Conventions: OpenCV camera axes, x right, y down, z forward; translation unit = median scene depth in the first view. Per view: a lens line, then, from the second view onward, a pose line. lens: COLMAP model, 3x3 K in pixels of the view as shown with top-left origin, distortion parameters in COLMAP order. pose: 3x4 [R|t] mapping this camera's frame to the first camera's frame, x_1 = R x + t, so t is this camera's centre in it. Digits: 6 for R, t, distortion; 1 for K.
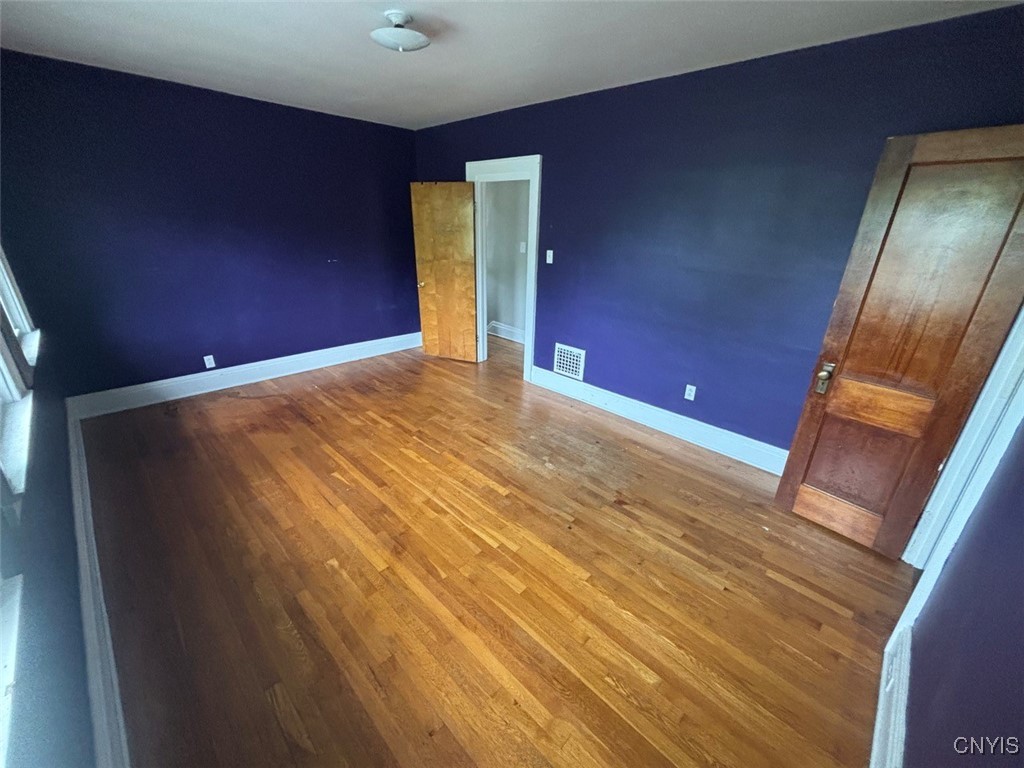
lens RADIAL K [[414.9, 0, 512.0], [0, 414.9, 384.0], [0, 0, 1]] dist [0.031867, -0.000411]
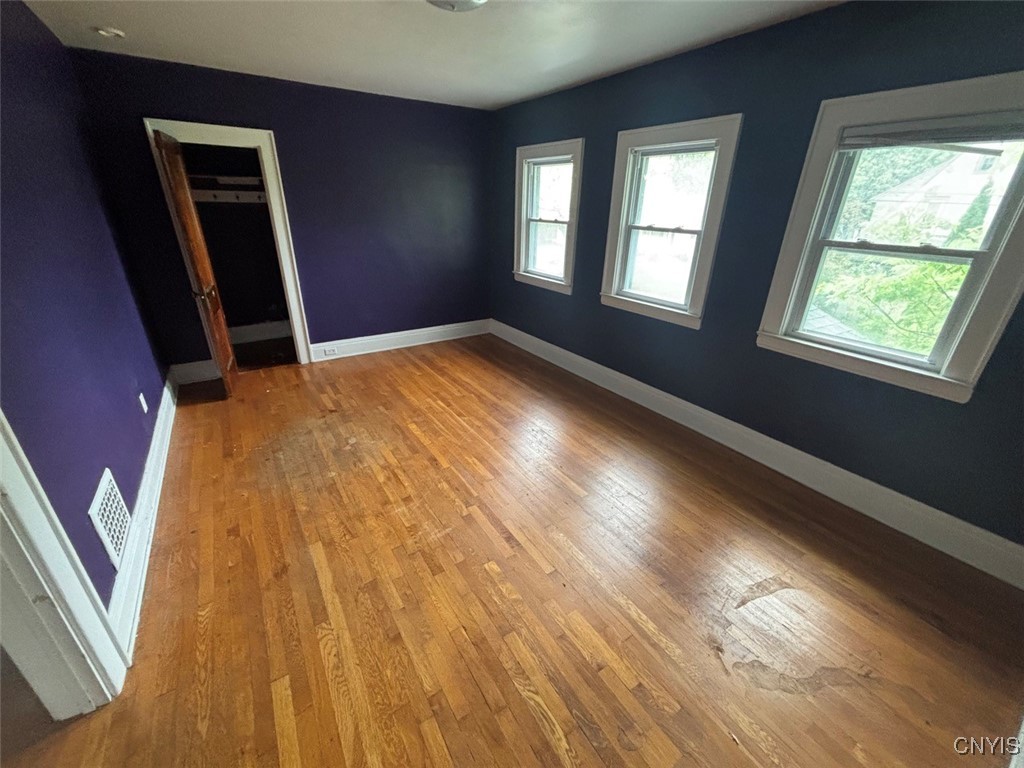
lens RADIAL K [[414.9, 0, 512.0], [0, 414.9, 384.0], [0, 0, 1]] dist [0.031867, -0.000411]
pose [[-0.977200, -0.113670, 0.179333, -0.460890], [0.048064, 0.704270, 0.708303, -0.611127], [-0.206811, 0.700773, -0.682749, 1.521047]]
